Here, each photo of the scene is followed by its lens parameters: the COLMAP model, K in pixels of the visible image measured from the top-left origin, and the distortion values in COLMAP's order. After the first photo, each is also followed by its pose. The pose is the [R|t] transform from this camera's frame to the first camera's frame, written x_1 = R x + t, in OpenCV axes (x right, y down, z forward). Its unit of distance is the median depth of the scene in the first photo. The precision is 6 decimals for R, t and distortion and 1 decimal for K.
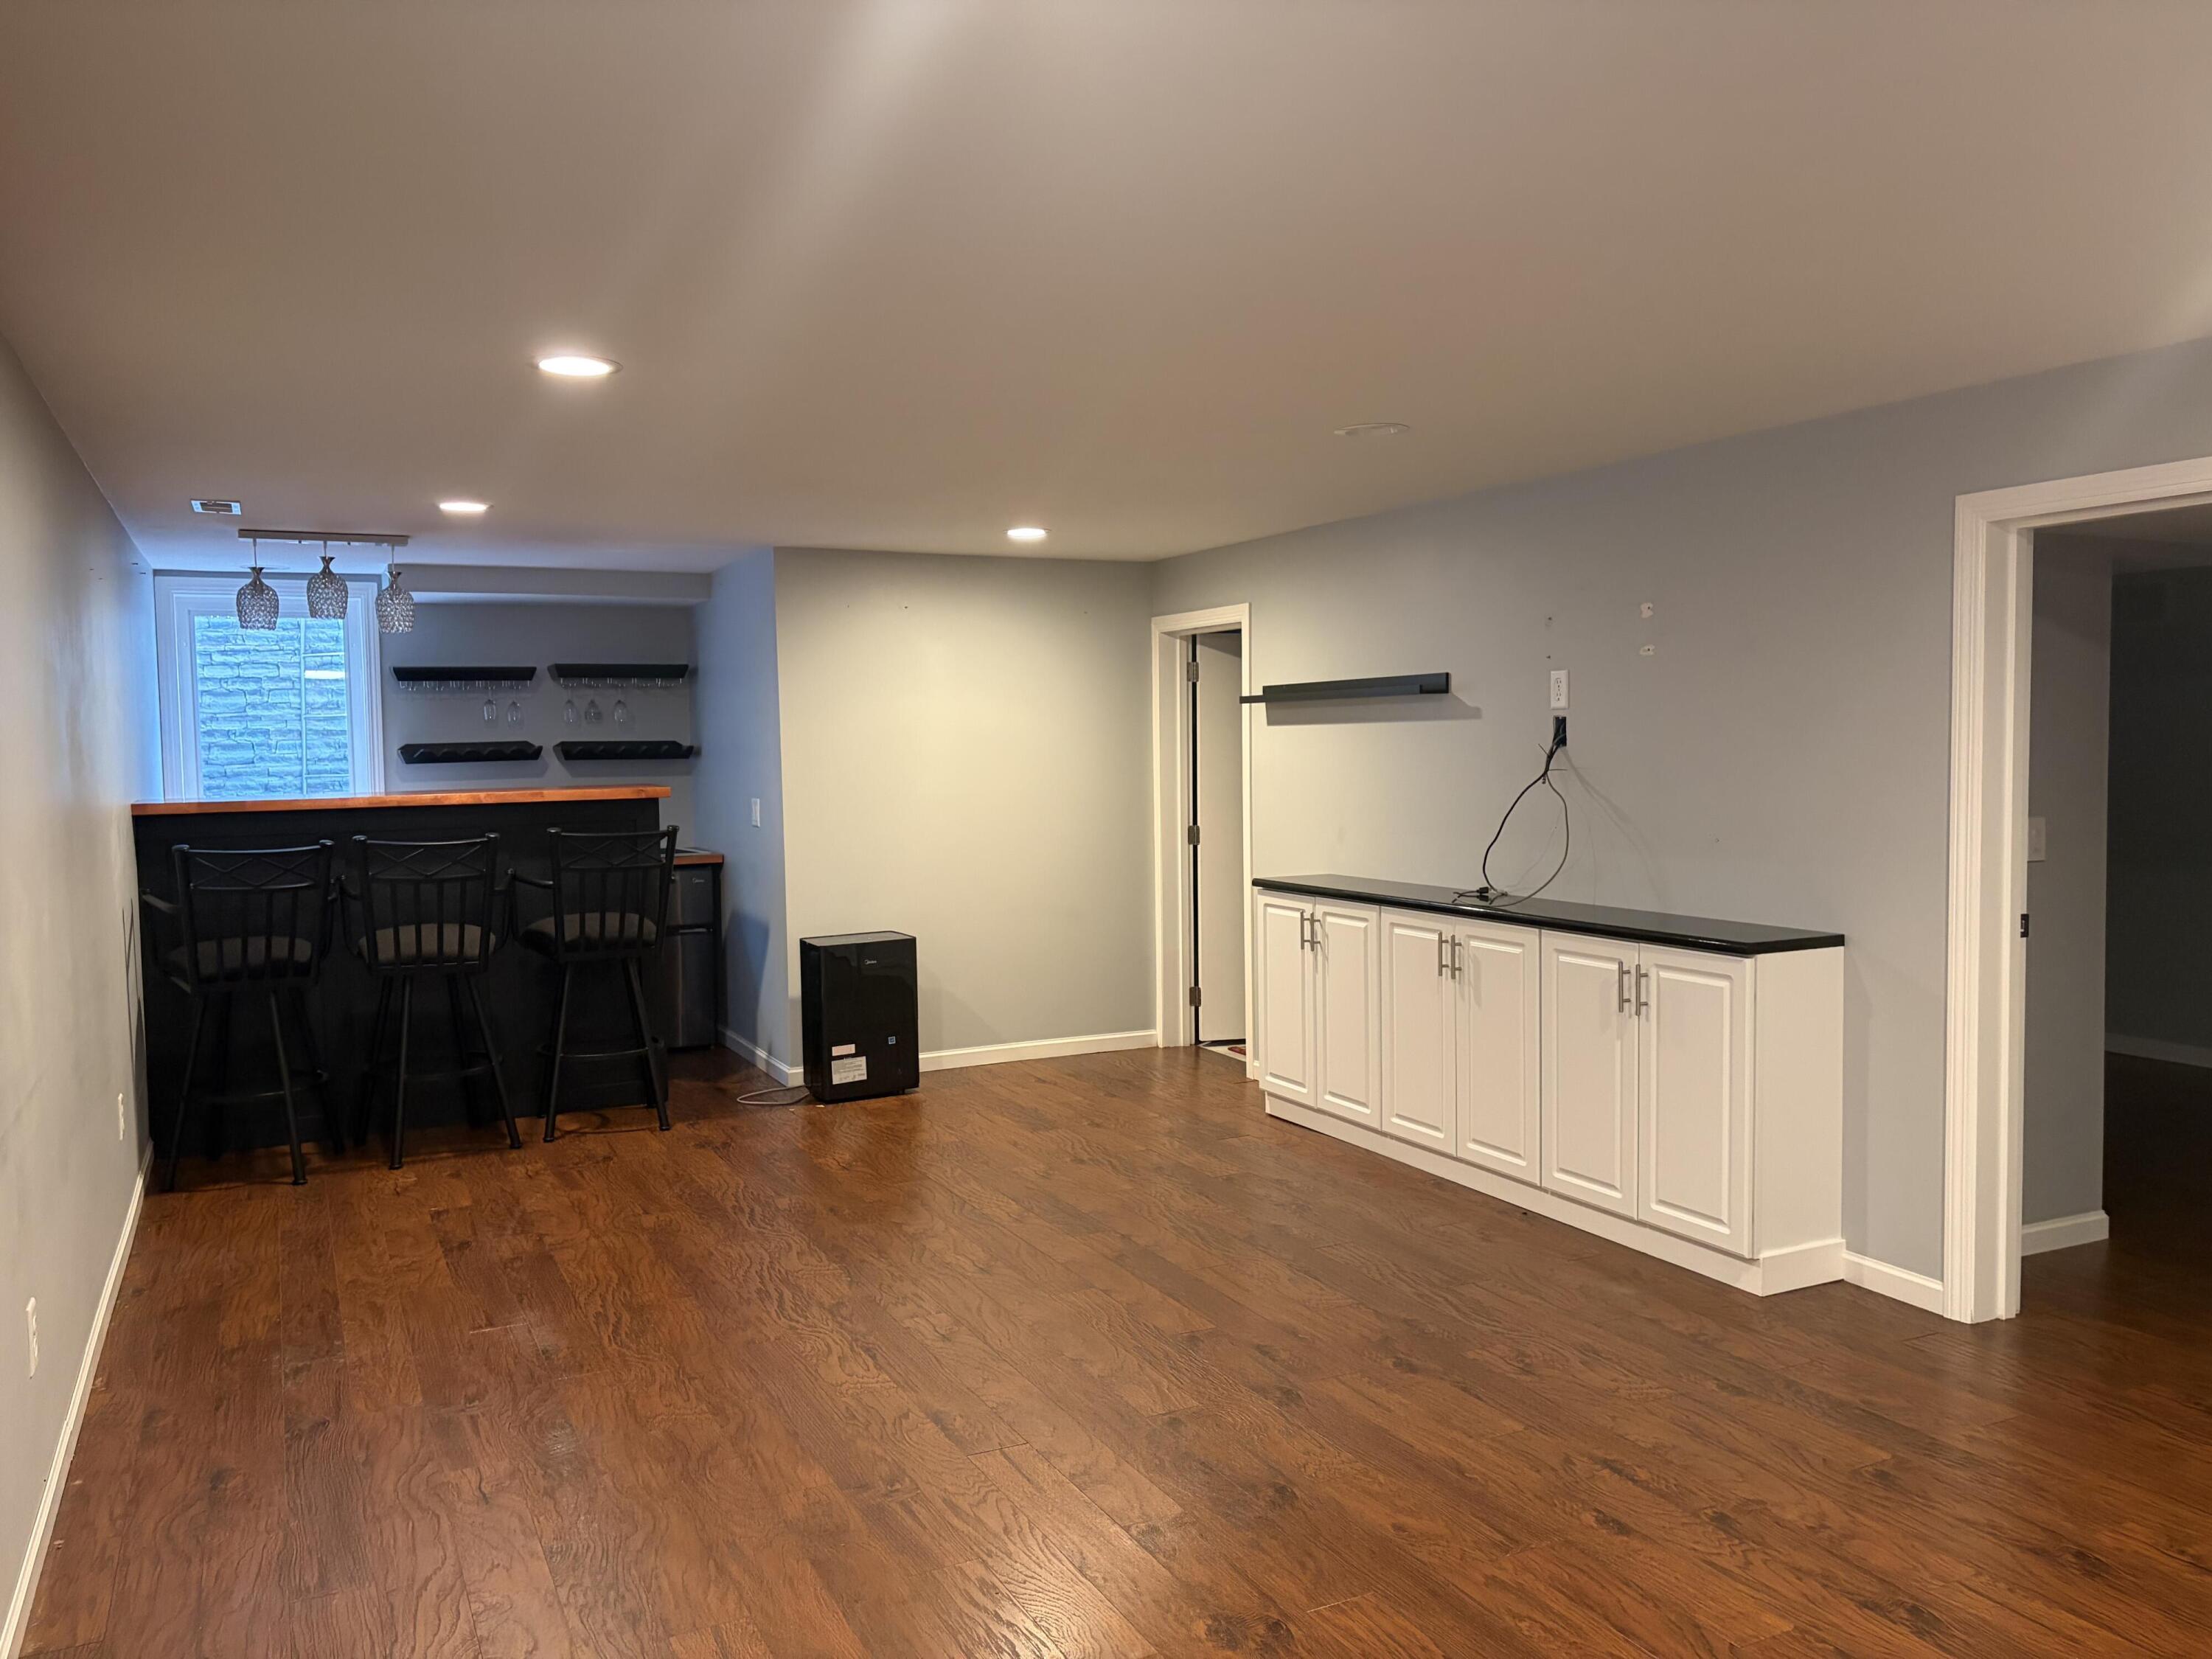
lens RADIAL K [[1656.2, 0, 1101.8], [0, 1656.2, 827.1], [0, 0, 1]] dist [0.009055, -0.003386]
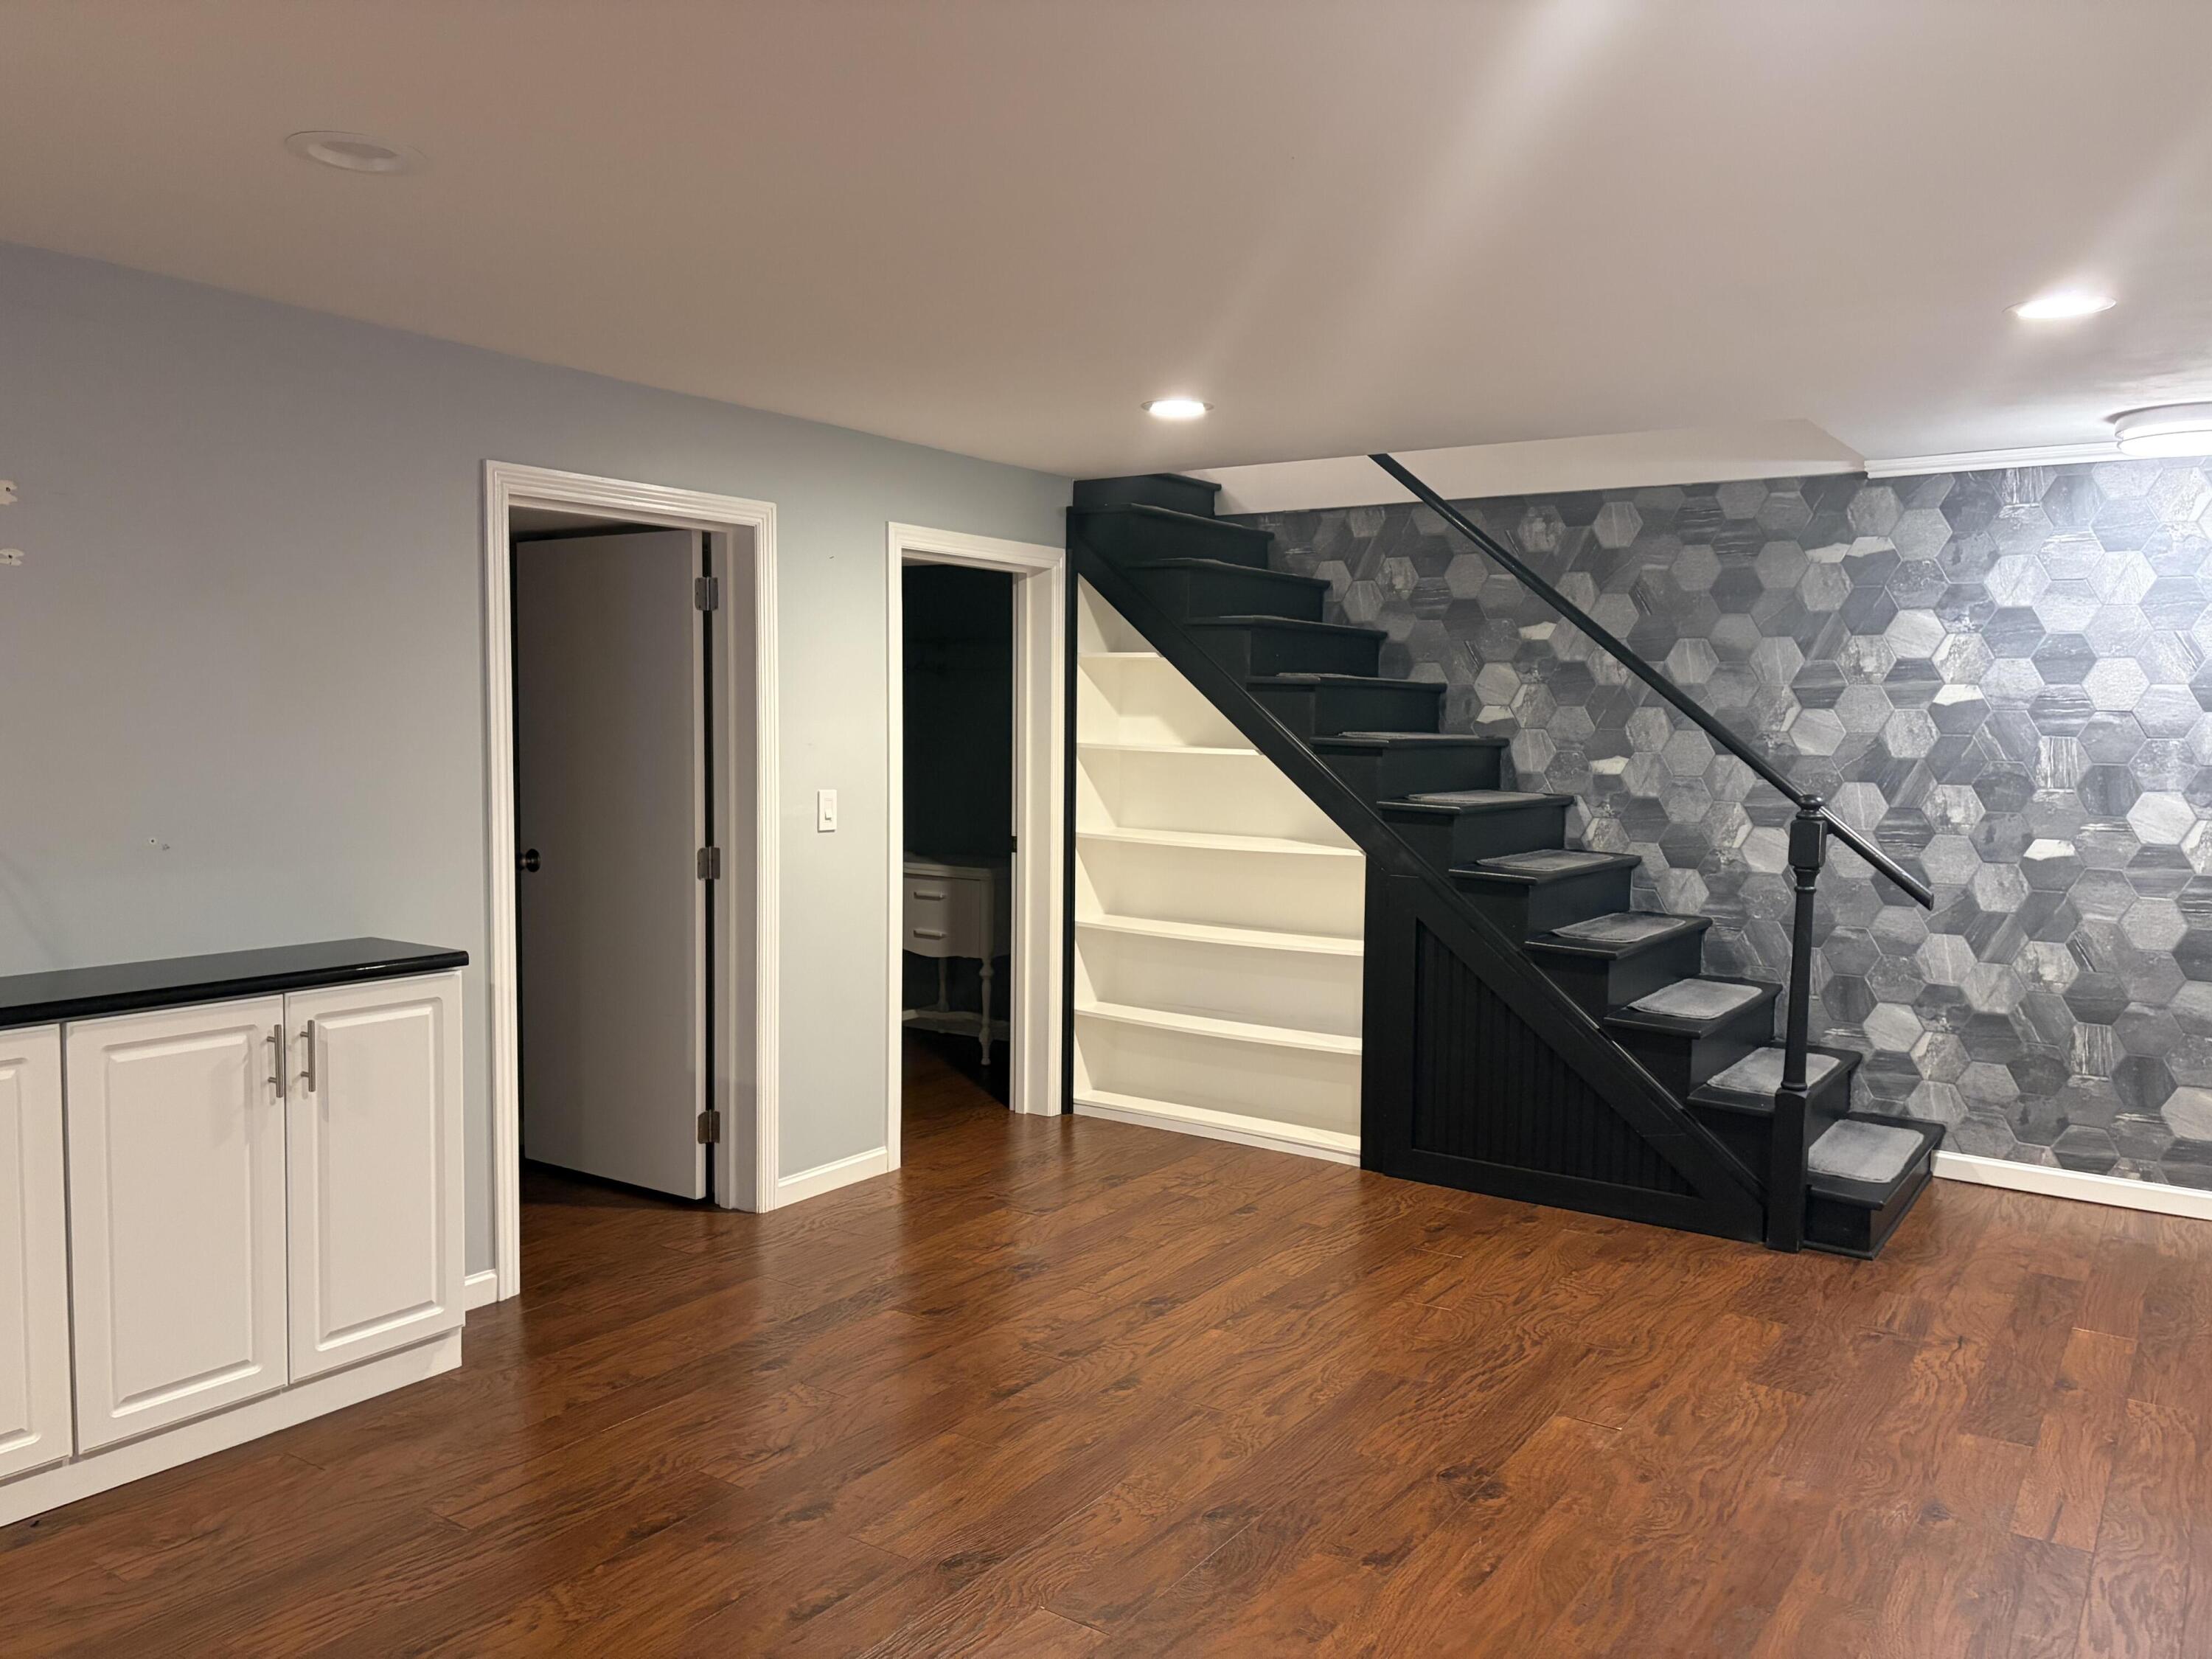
lens RADIAL K [[1656.2, 0, 1101.8], [0, 1656.2, 832.7], [0, 0, 1]] dist [0.009055, -0.003386]
pose [[-0.481717, -0.052941, 0.874726, -0.482879], [0.040961, 0.995722, 0.082822, -0.044875], [-0.875369, 0.075726, -0.477488, 1.087380]]
